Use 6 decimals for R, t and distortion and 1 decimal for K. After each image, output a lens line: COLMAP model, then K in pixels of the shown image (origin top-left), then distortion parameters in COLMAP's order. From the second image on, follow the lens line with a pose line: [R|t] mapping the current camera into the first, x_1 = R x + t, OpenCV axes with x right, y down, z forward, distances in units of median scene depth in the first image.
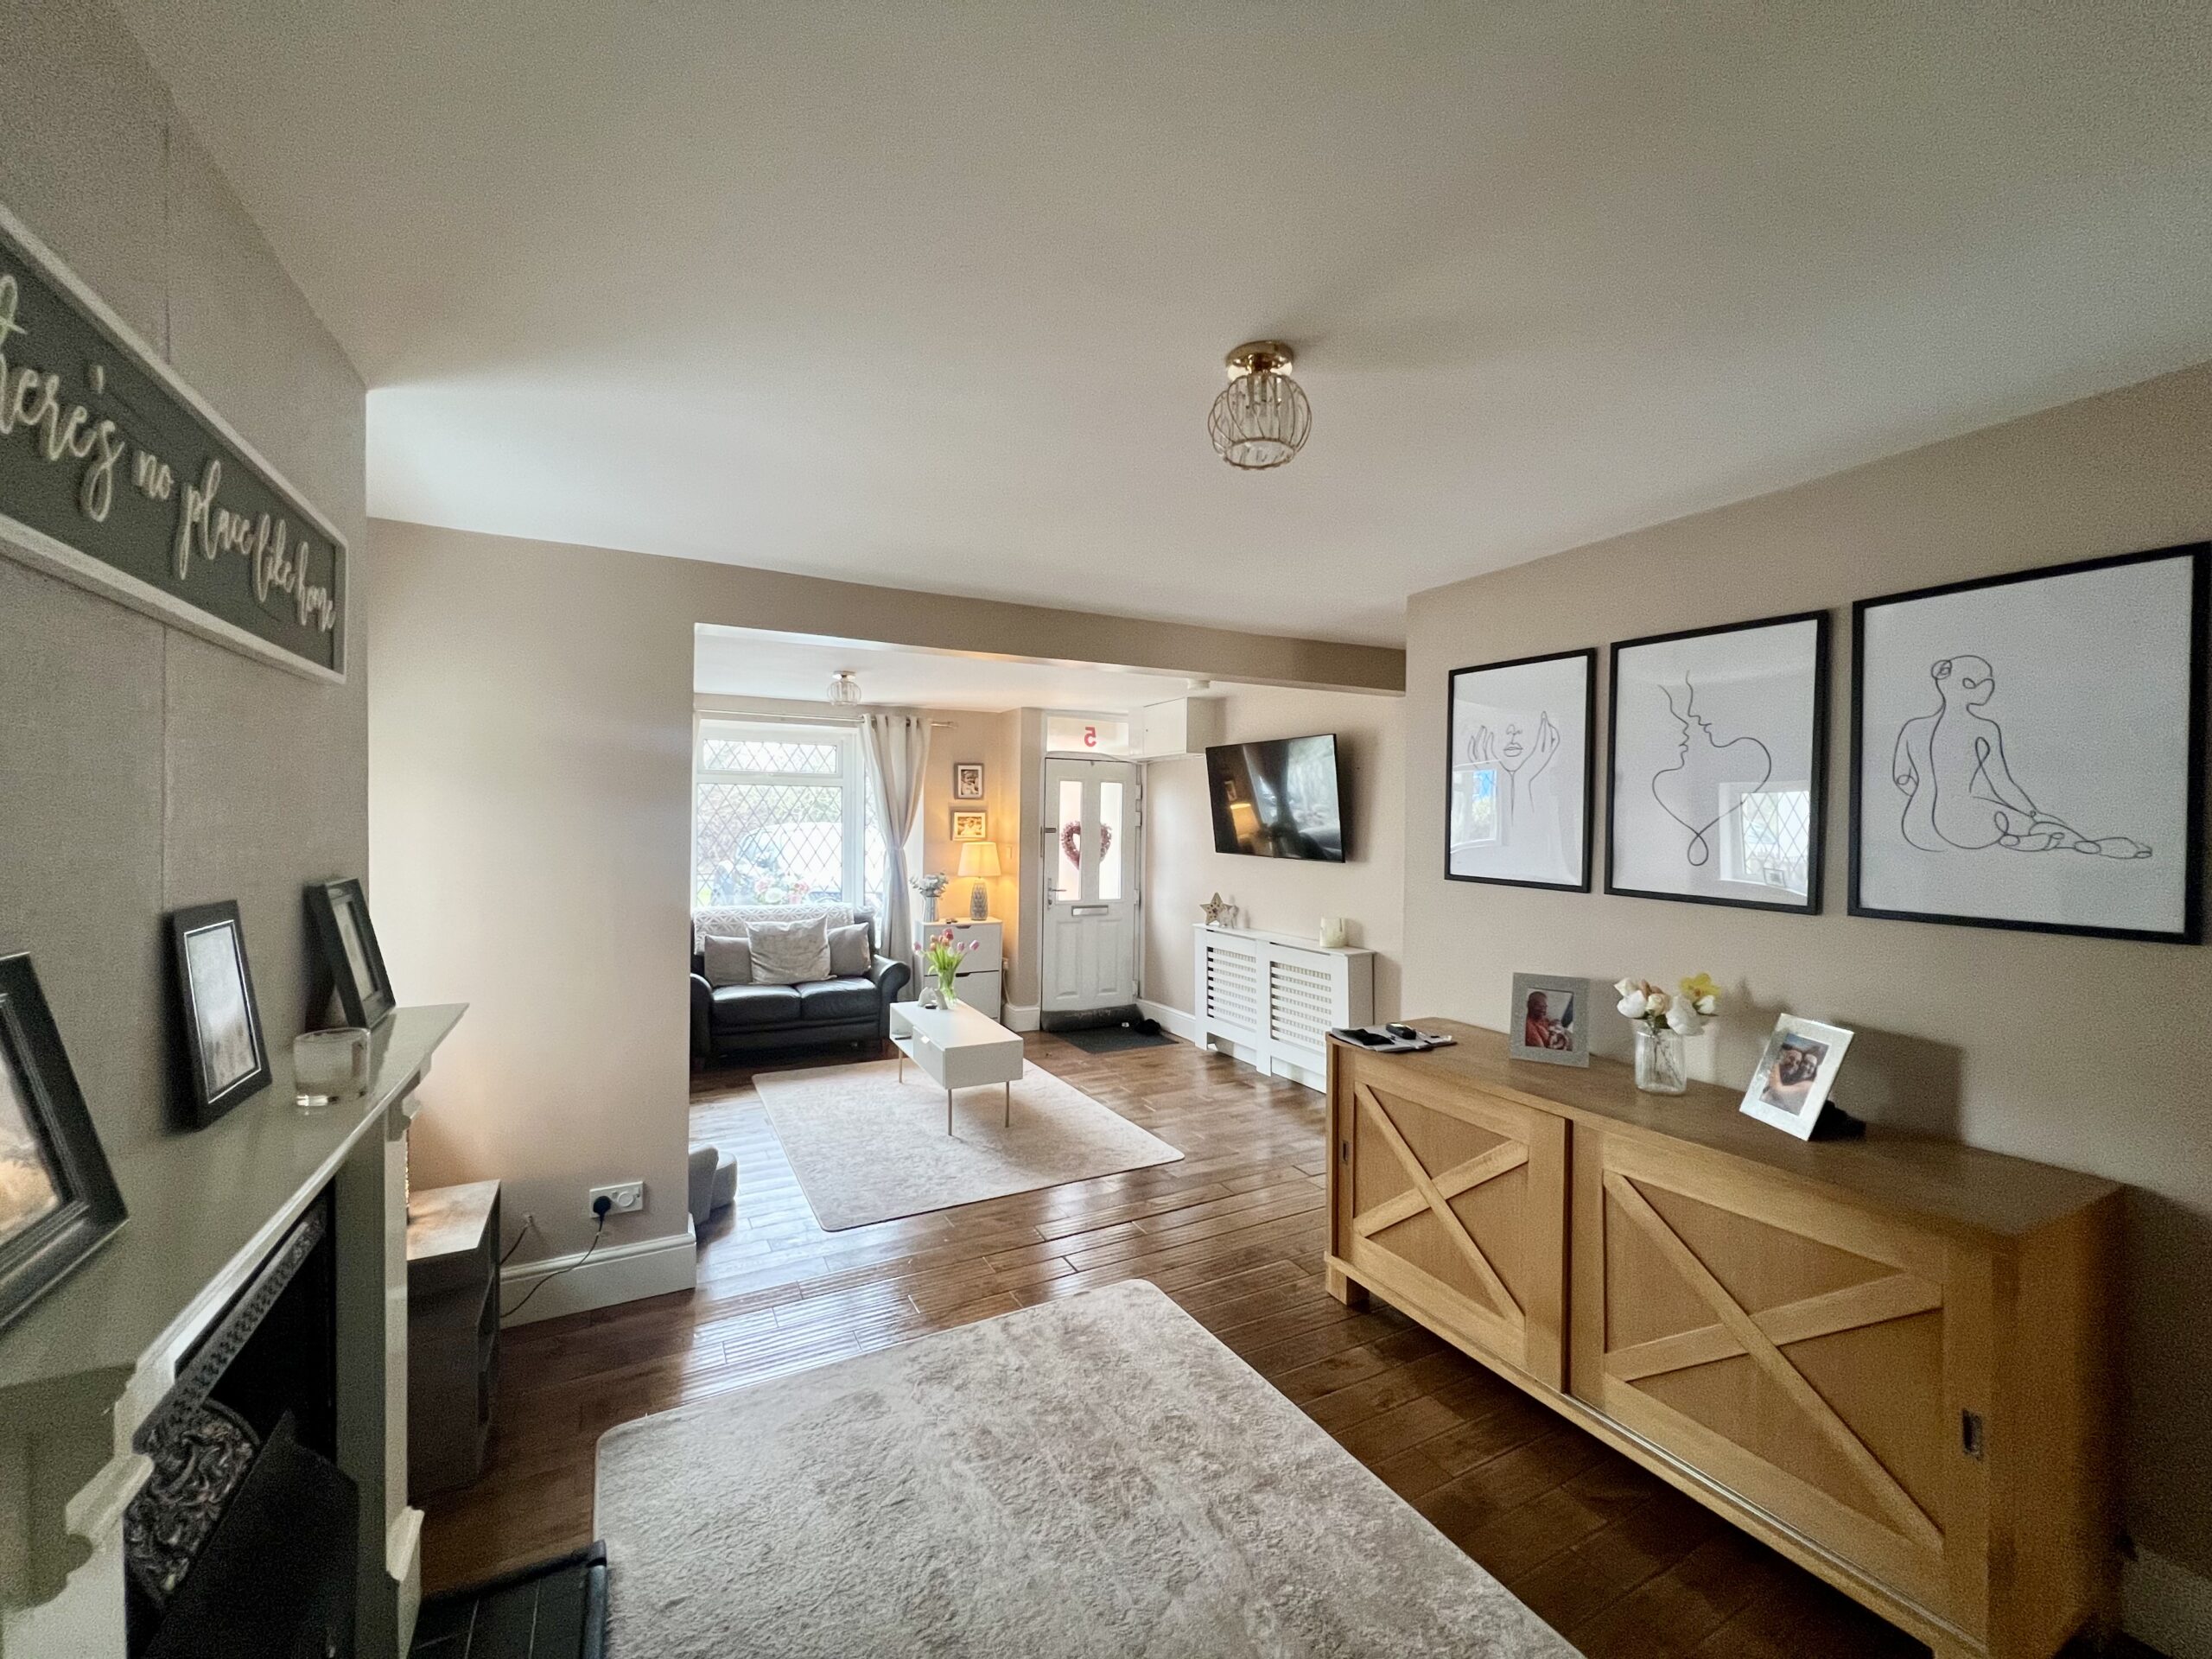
lens RADIAL K [[889.5, 0, 1103.5], [0, 889.5, 827.7], [0, 0, 1]] dist [-0.001658, 0.000594]
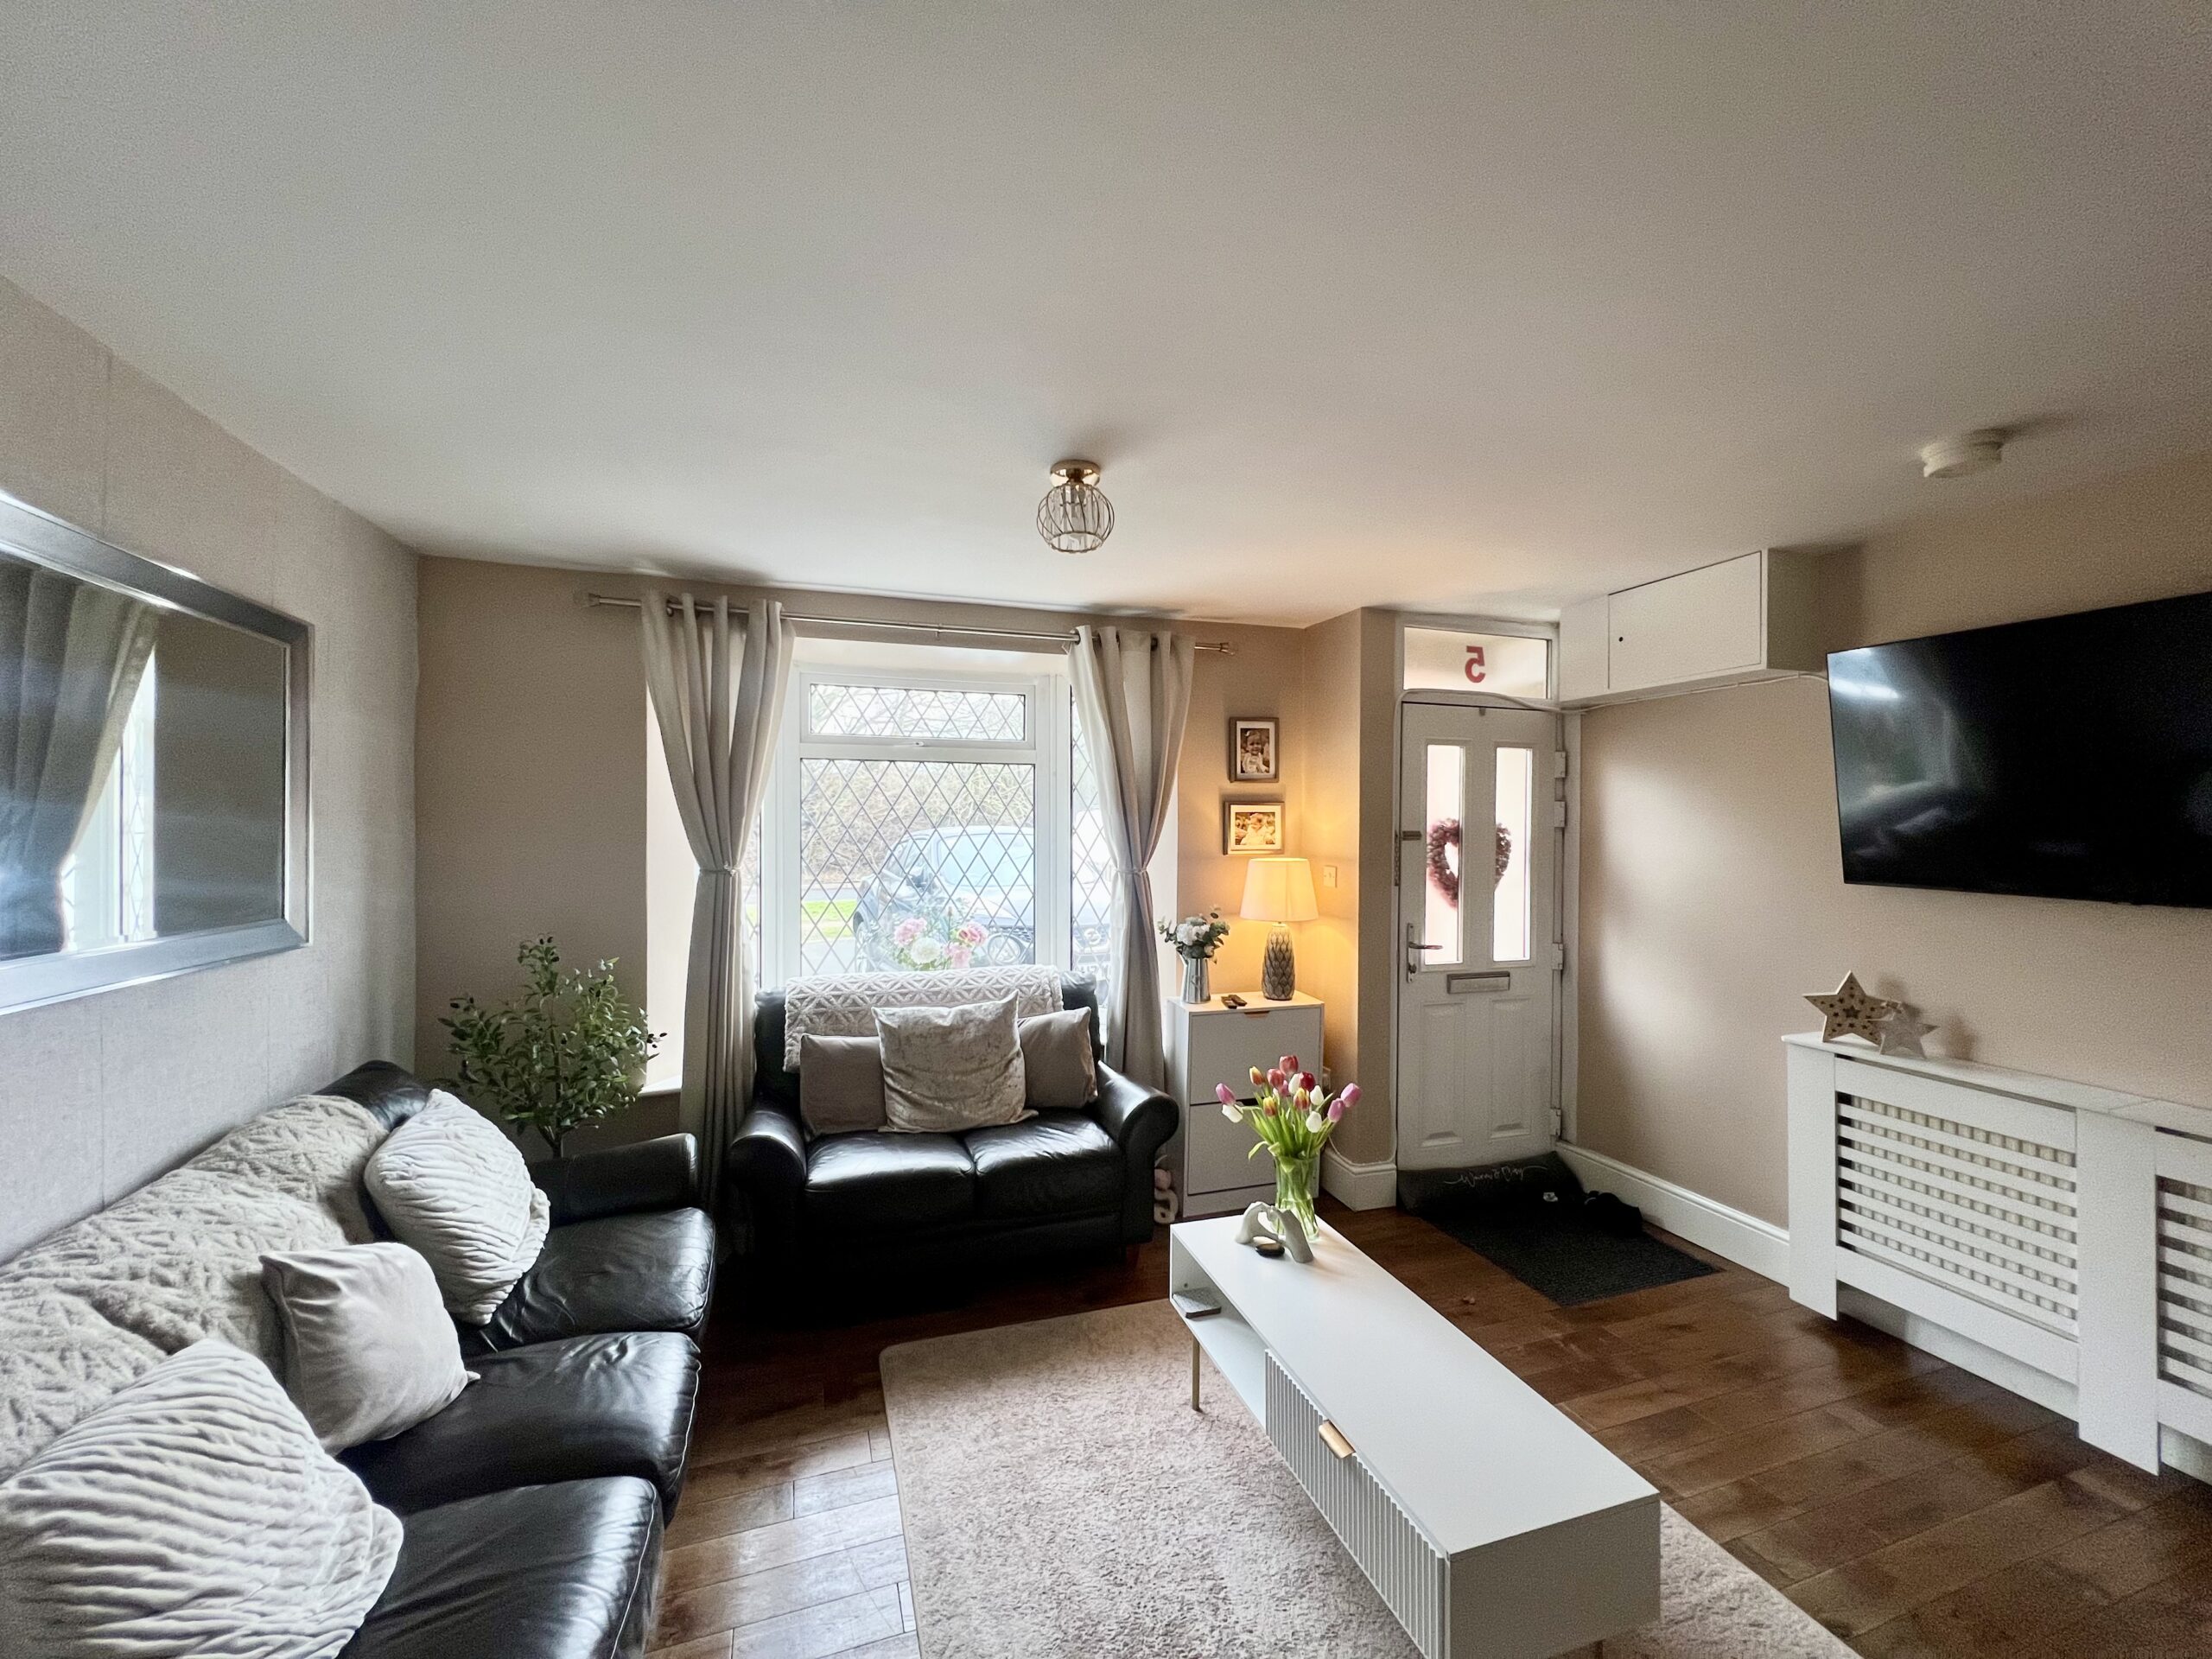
lens RADIAL K [[889.5, 0, 1102.6], [0, 889.5, 824.3], [0, 0, 1]] dist [-0.001658, 0.000594]
pose [[0.986480, -0.006386, -0.163760, -0.175419], [0.005149, 0.999955, -0.007977, -0.000648], [0.163804, 0.007026, 0.986468, 0.485754]]
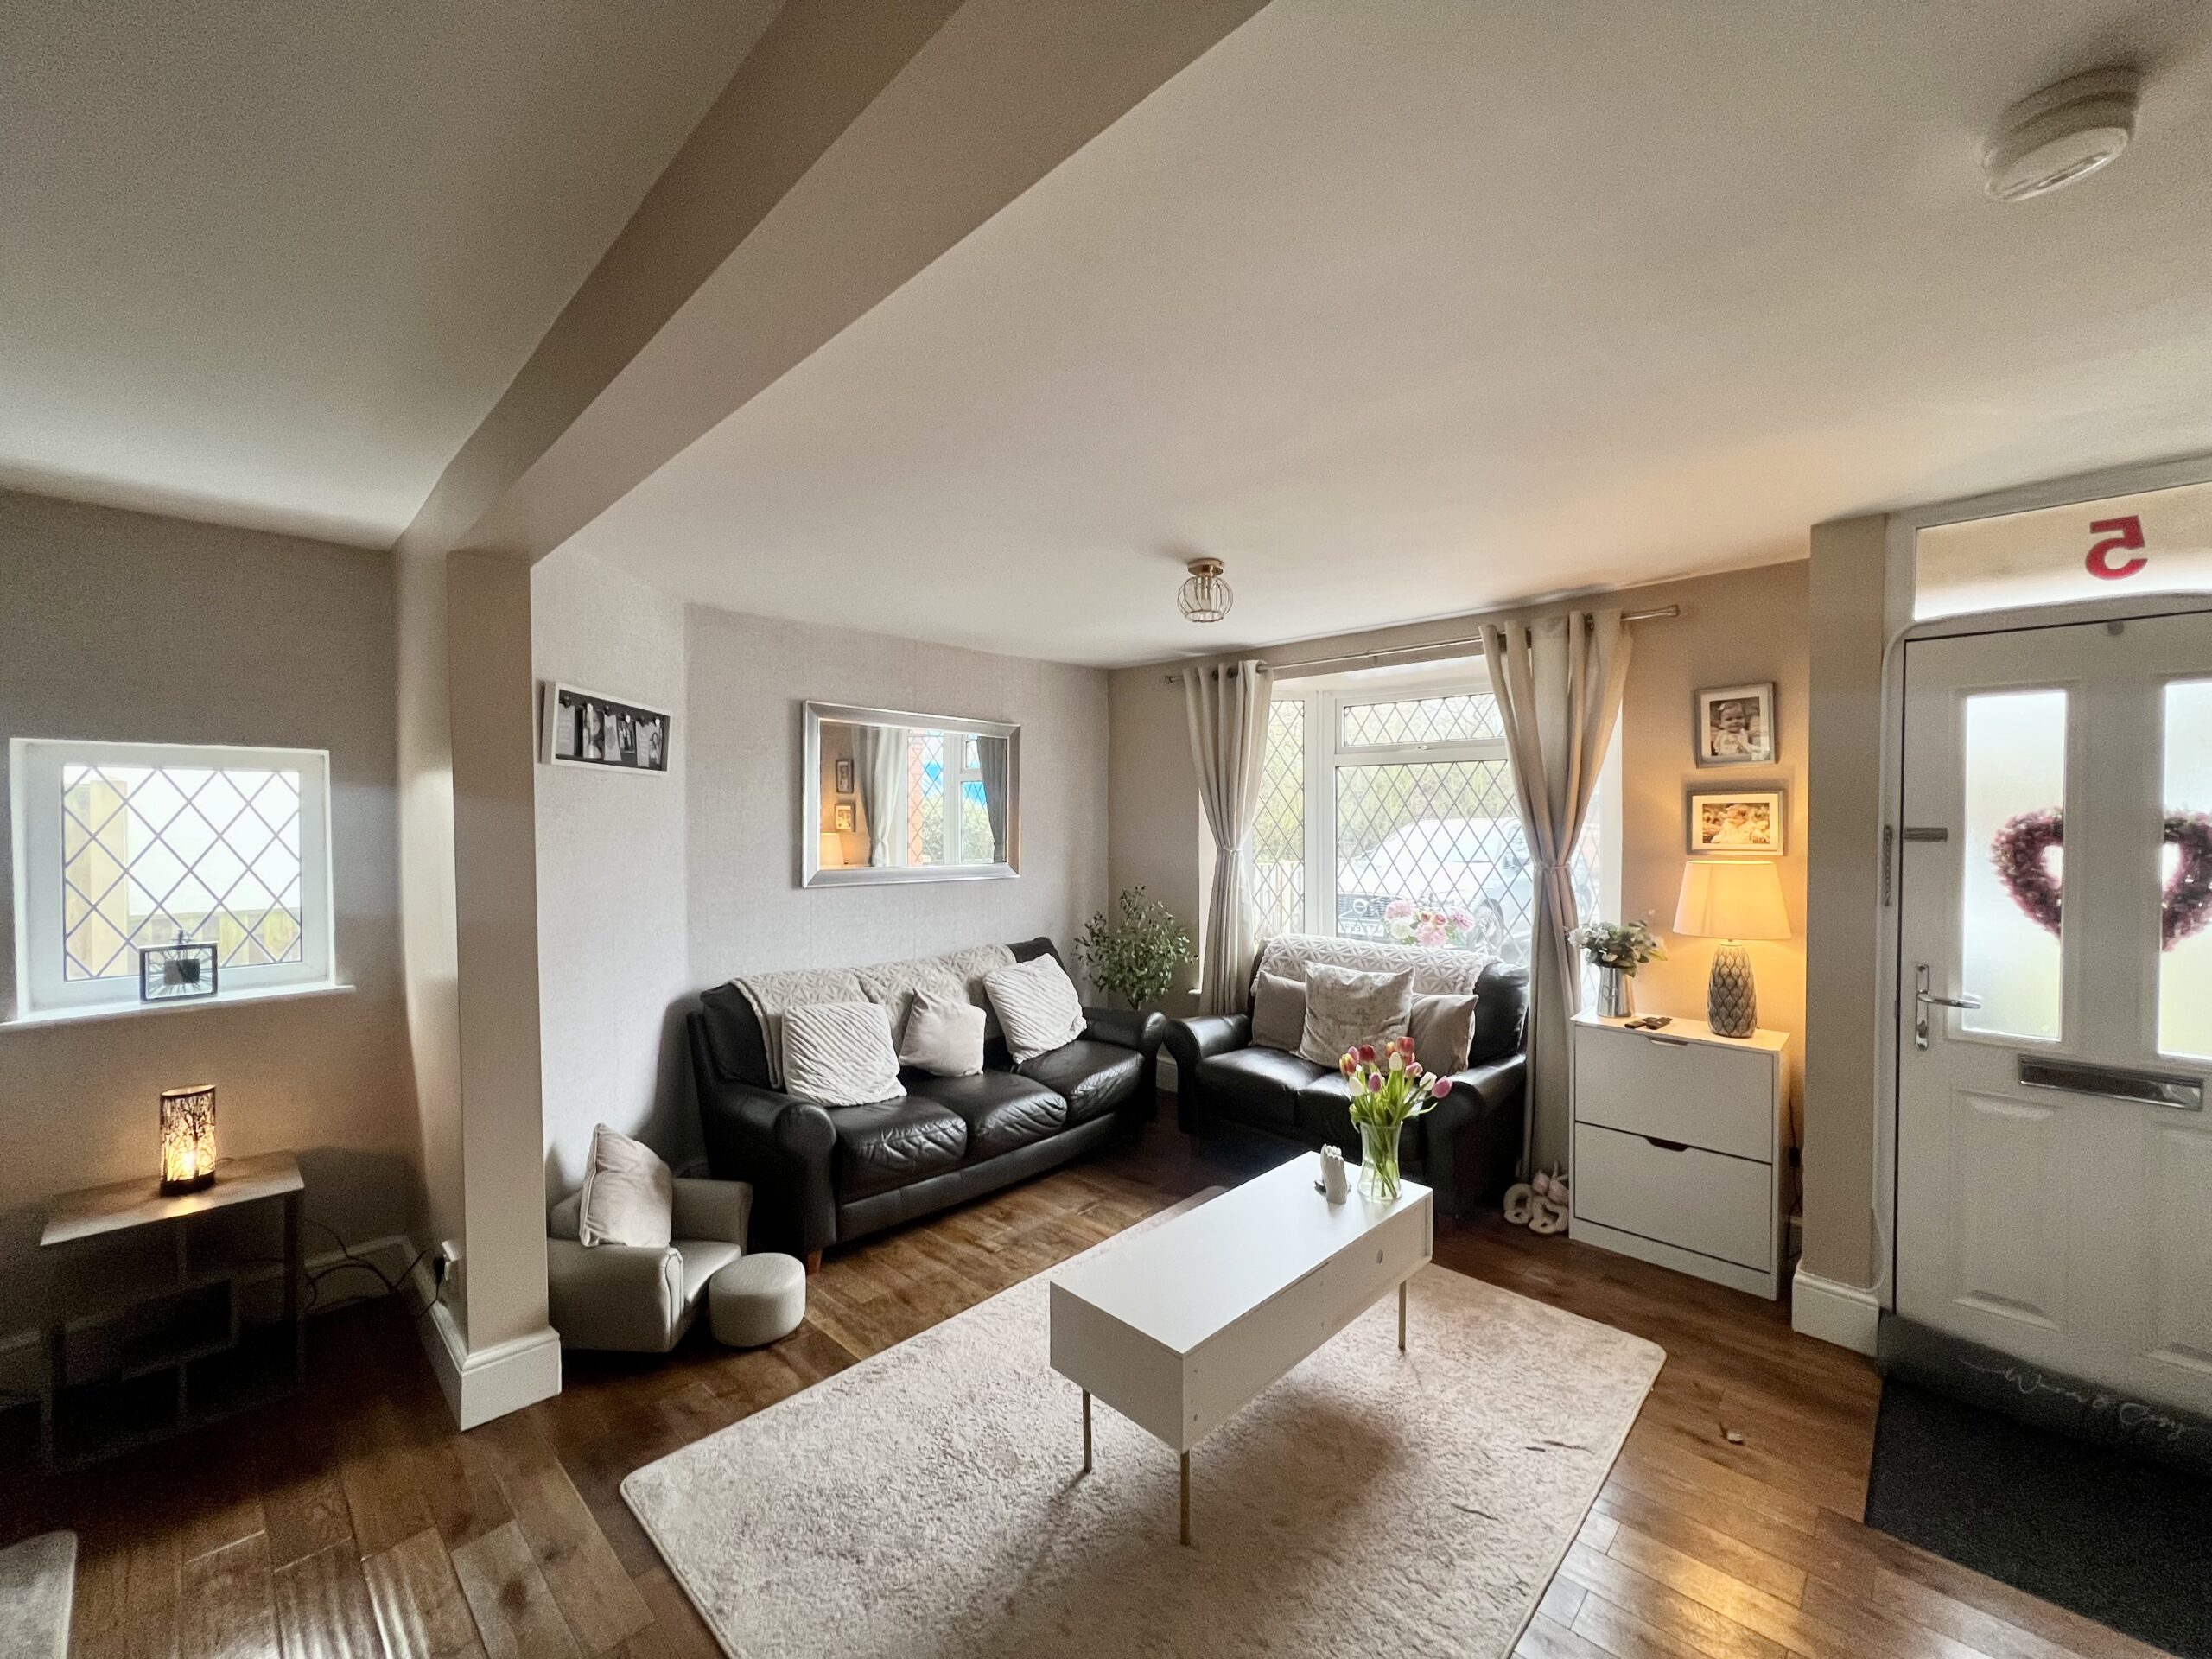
lens RADIAL K [[889.5, 0, 1095.4], [0, 889.5, 822.1], [0, 0, 1]] dist [-0.001658, 0.000594]
pose [[0.303440, -0.003624, -0.952844, 0.209426], [-0.002494, 0.999986, -0.004598, 0.000432], [0.952847, 0.003772, 0.303426, 0.626237]]
